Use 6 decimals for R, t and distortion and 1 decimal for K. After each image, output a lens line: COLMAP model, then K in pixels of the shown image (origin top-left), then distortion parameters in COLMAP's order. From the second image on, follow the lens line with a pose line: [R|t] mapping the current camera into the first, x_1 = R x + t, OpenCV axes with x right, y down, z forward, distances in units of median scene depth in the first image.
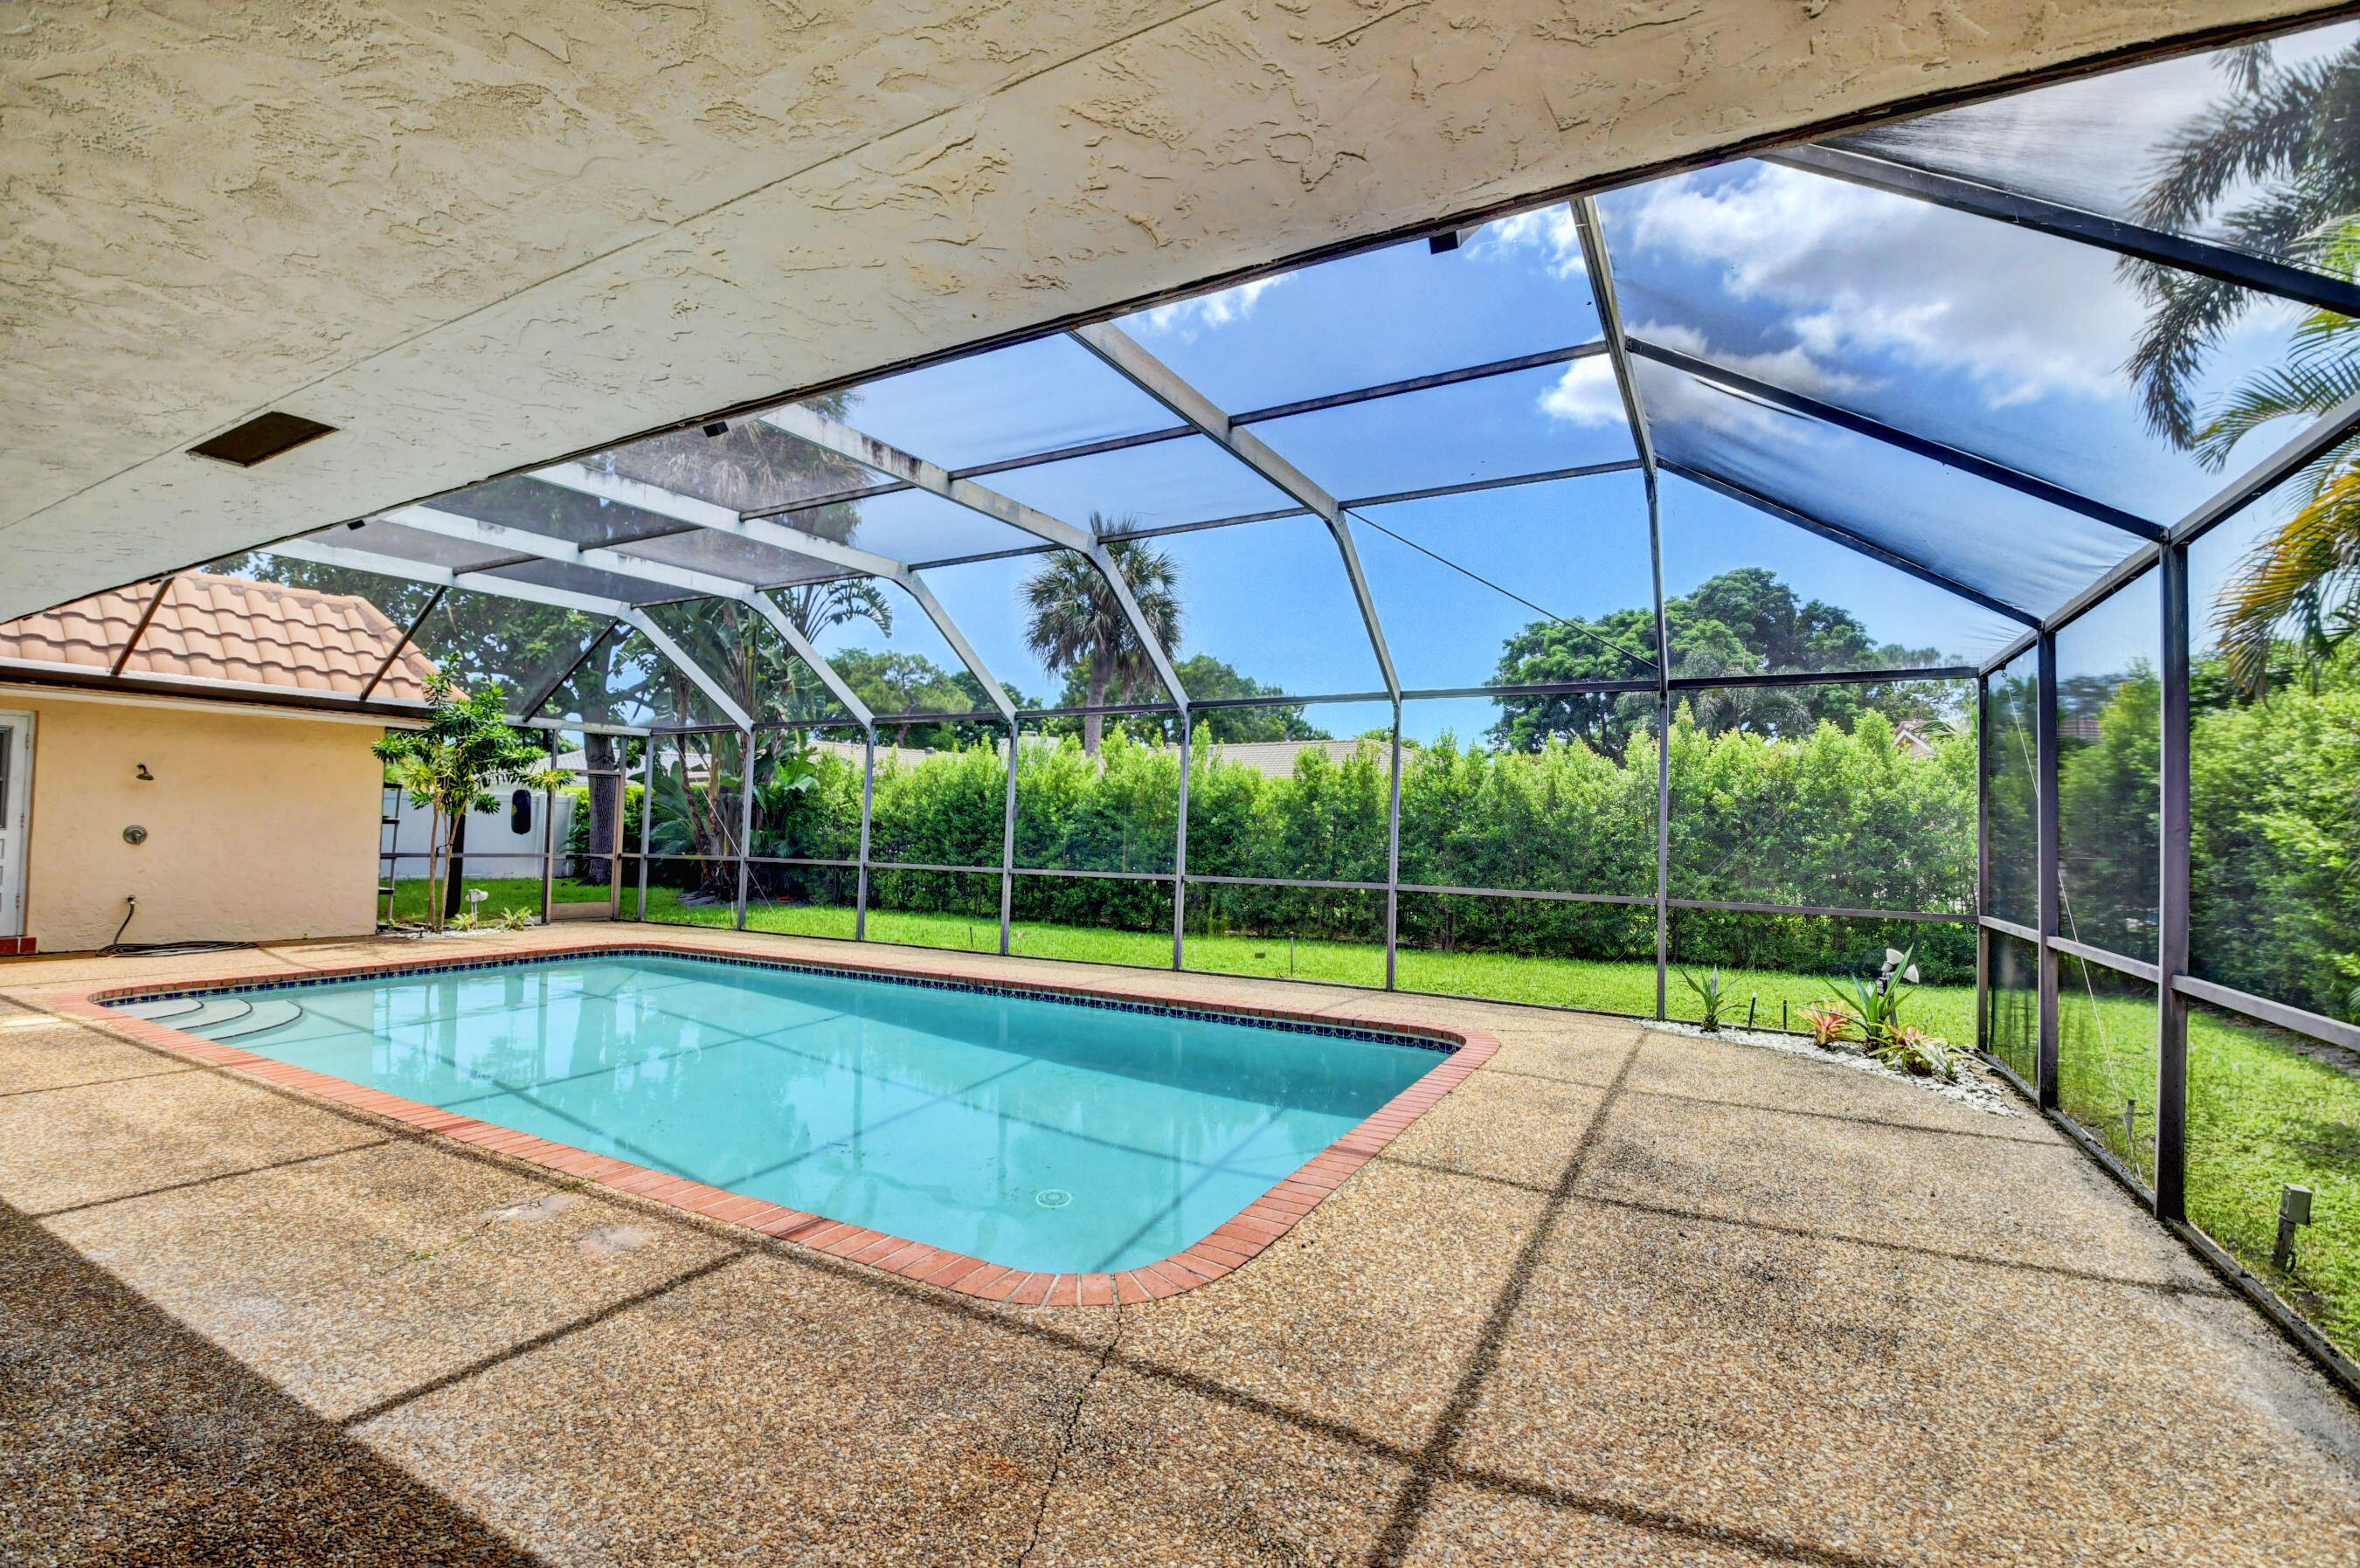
lens RADIAL K [[1038.0, 0, 1170.9], [0, 1038.0, 787.6], [0, 0, 1]] dist [0.000752, -0.029511]
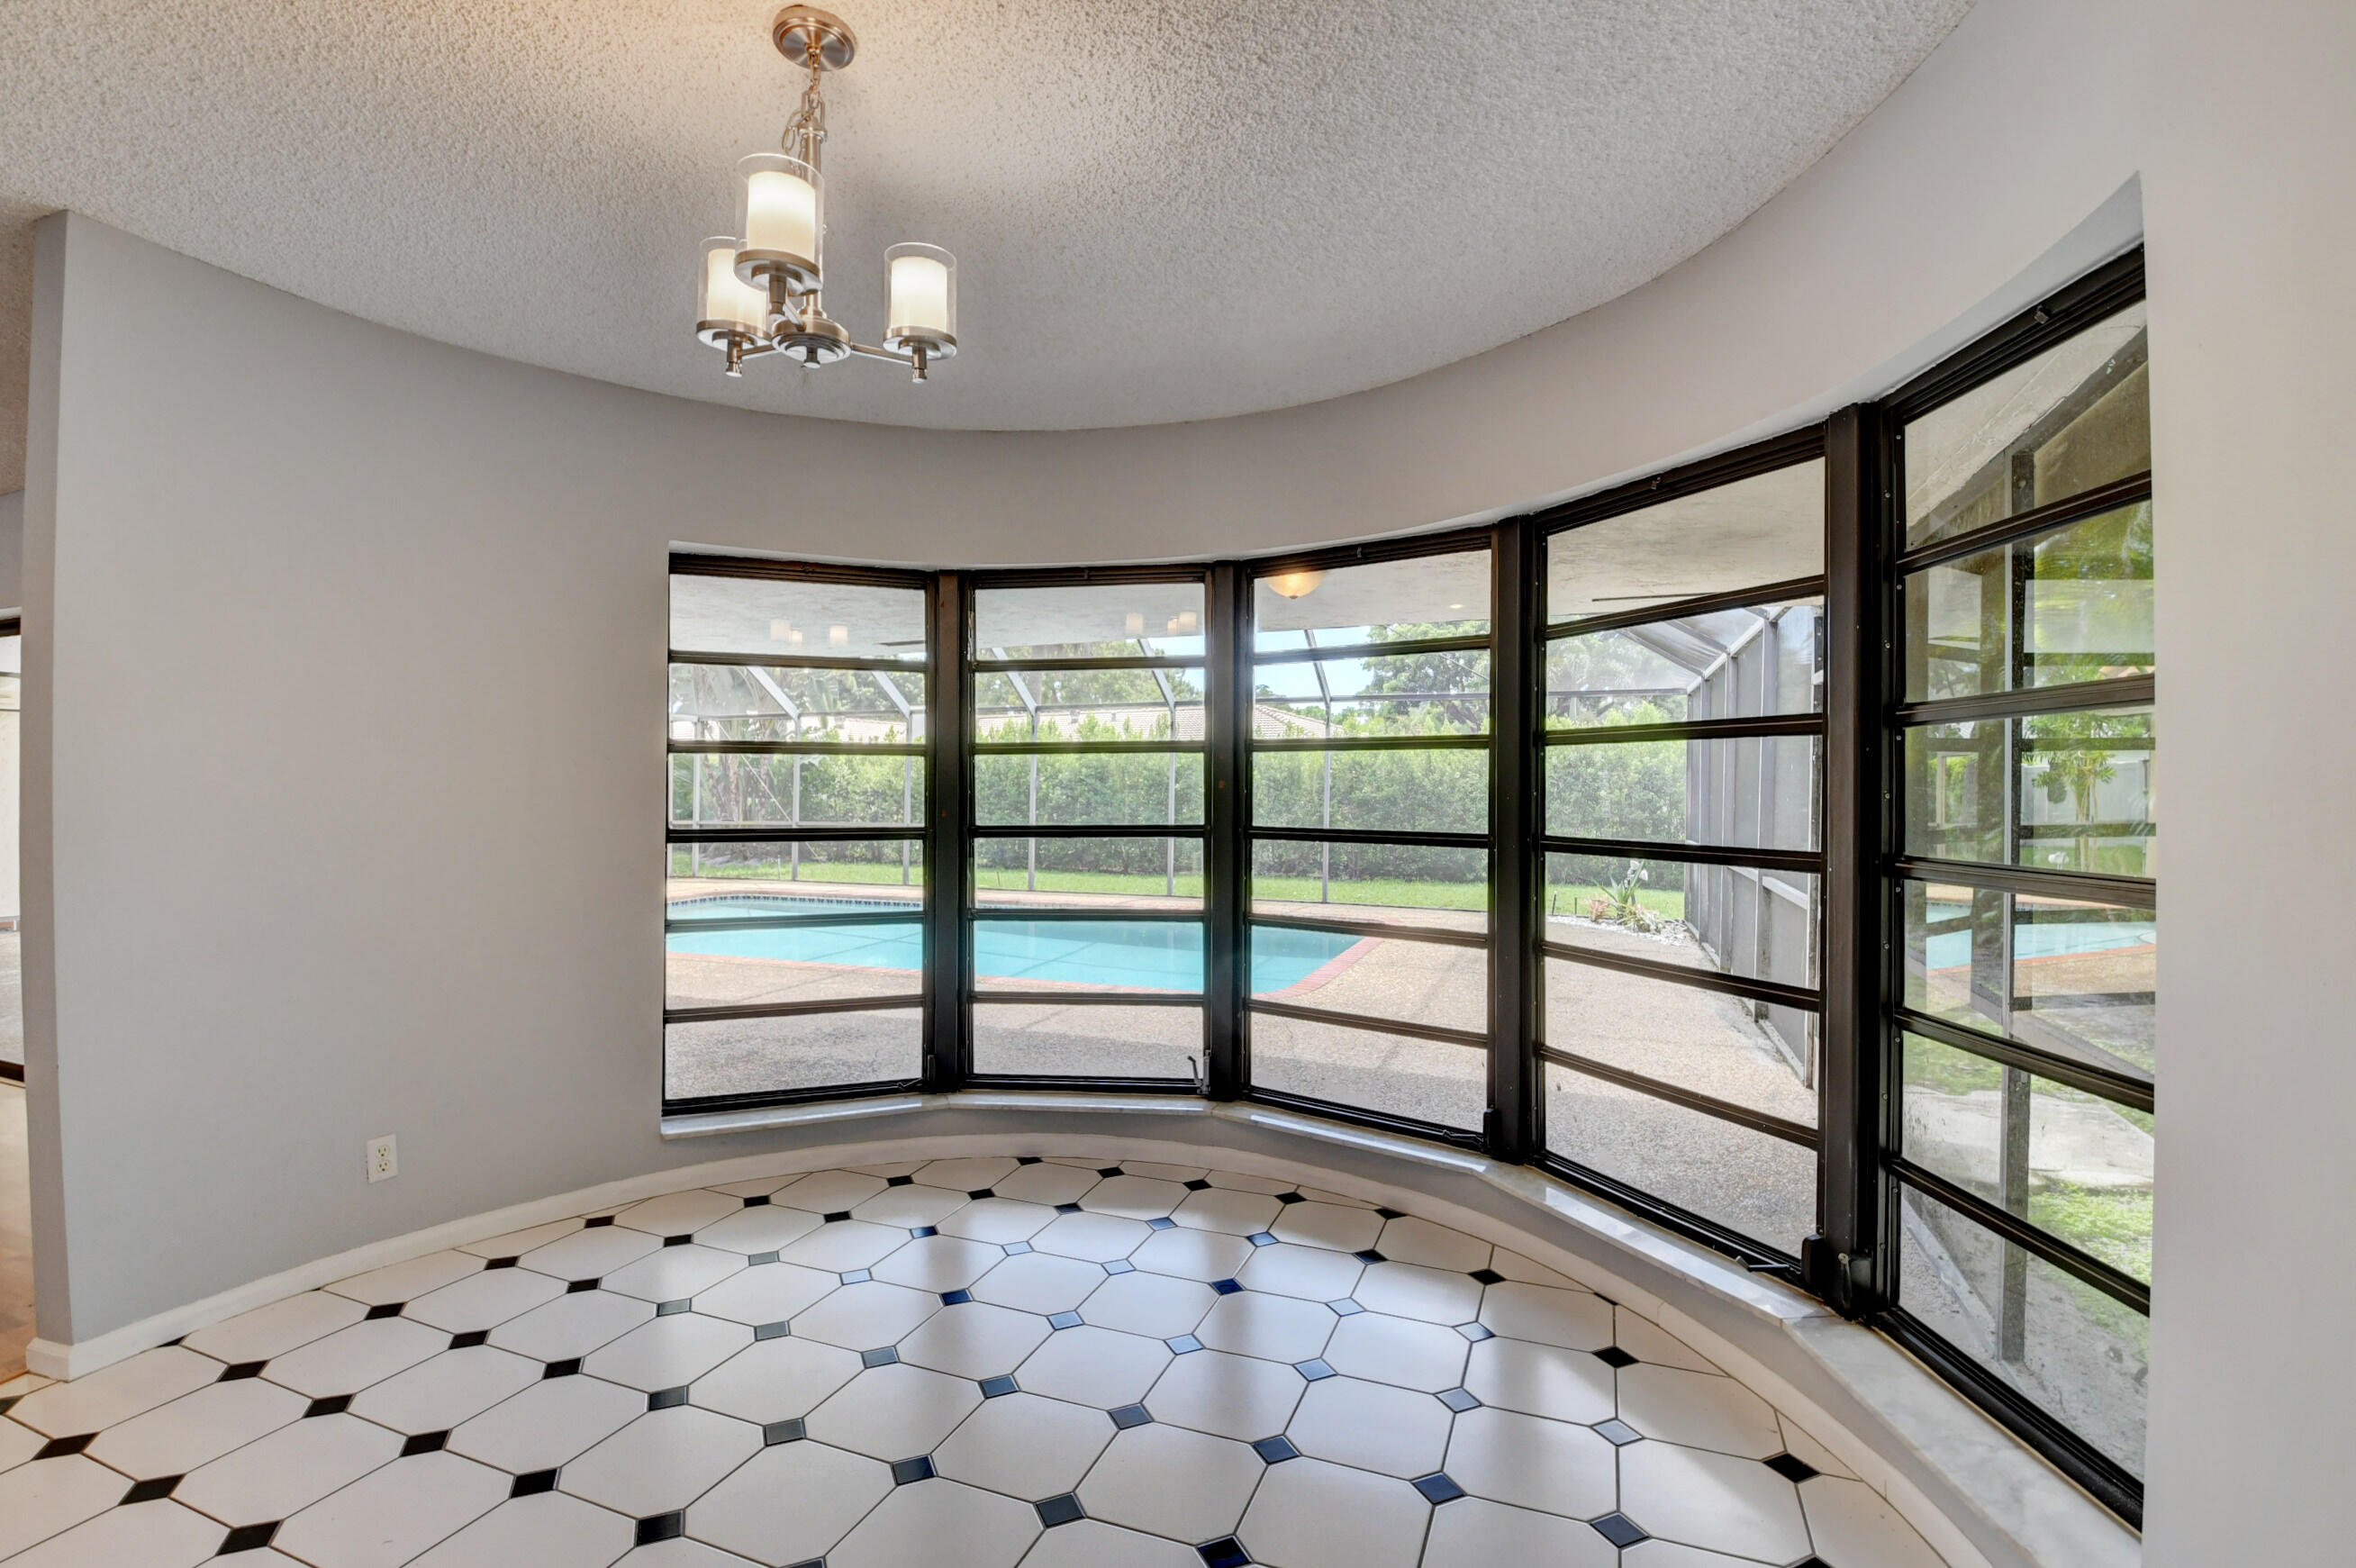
lens RADIAL K [[1087.3, 0, 1166.4], [0, 1087.3, 787.8], [0, 0, 1]] dist [0.001891, -0.019224]
pose [[0.991493, -0.017531, 0.128976, -0.190030], [0.012278, 0.999067, 0.041415, -0.029702], [-0.129582, -0.039479, 0.990782, -0.446701]]
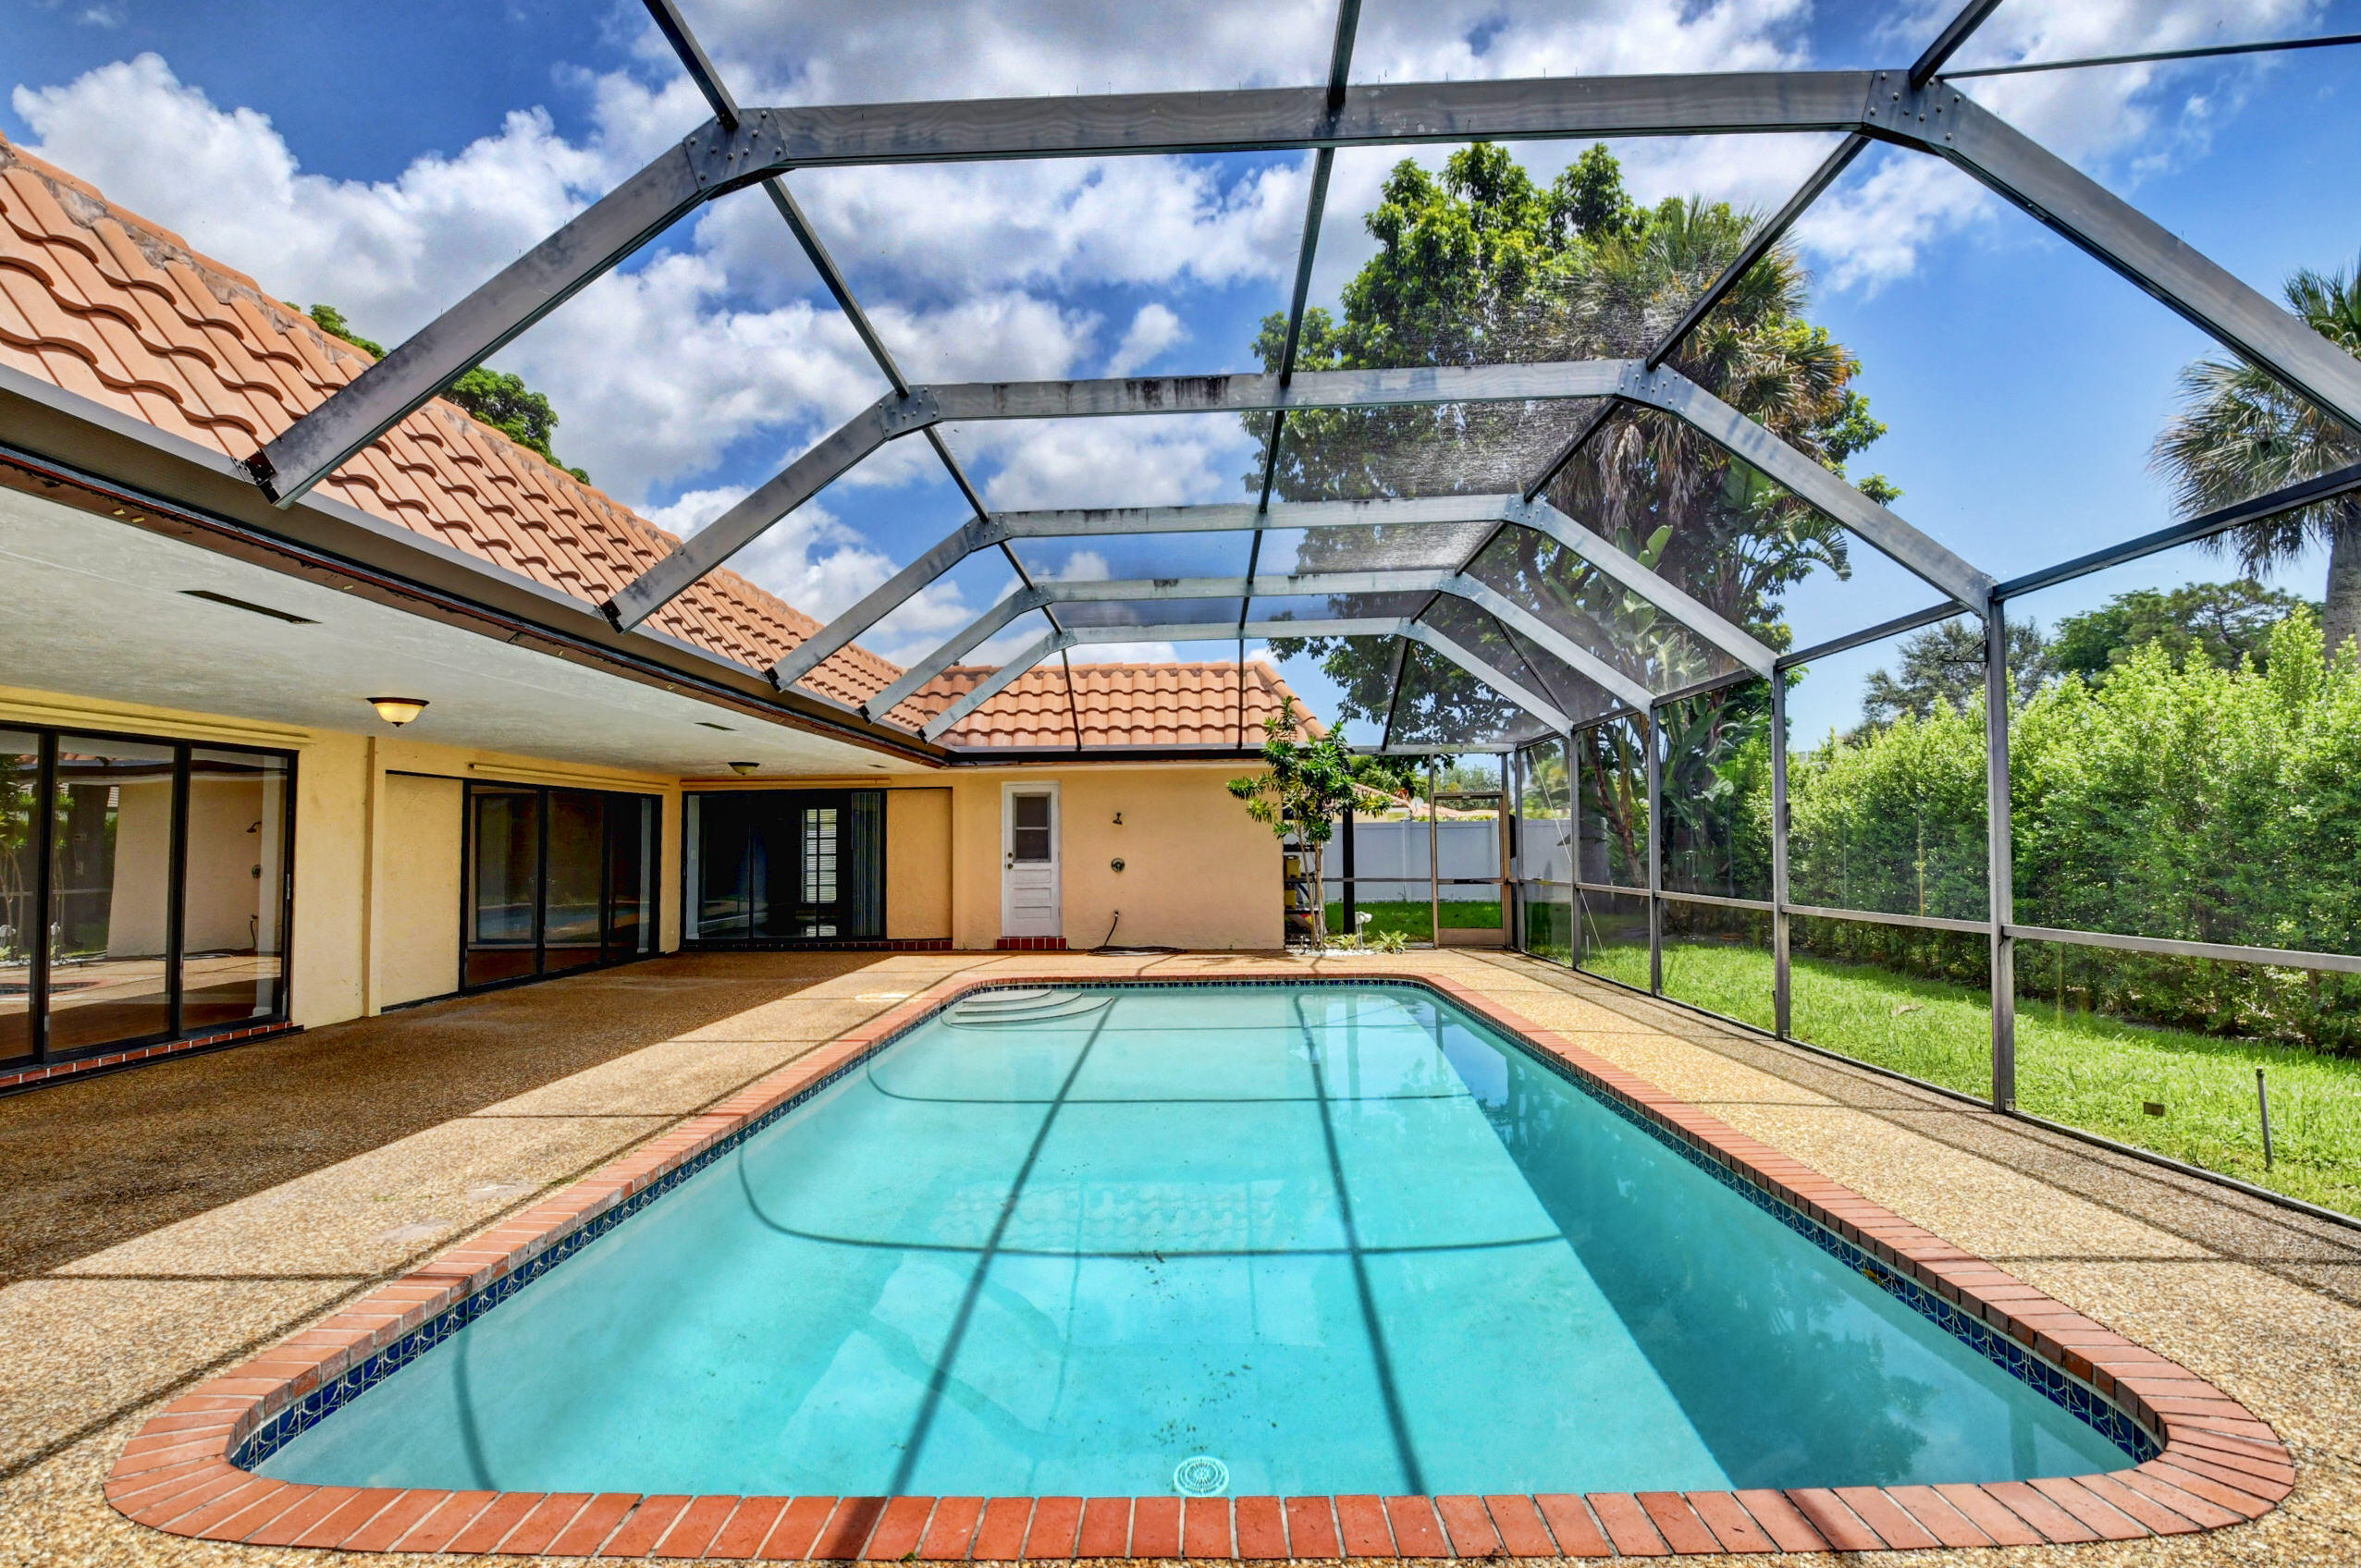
lens RADIAL K [[1089.5, 0, 1168.9], [0, 1089.5, 787.8], [0, 0, 1]] dist [0.001891, -0.019224]
pose [[0.467076, -0.069230, -0.881503, 0.407510], [0.055461, 0.997261, -0.048934, 0.026159], [0.882476, -0.026033, 0.469636, 0.525111]]
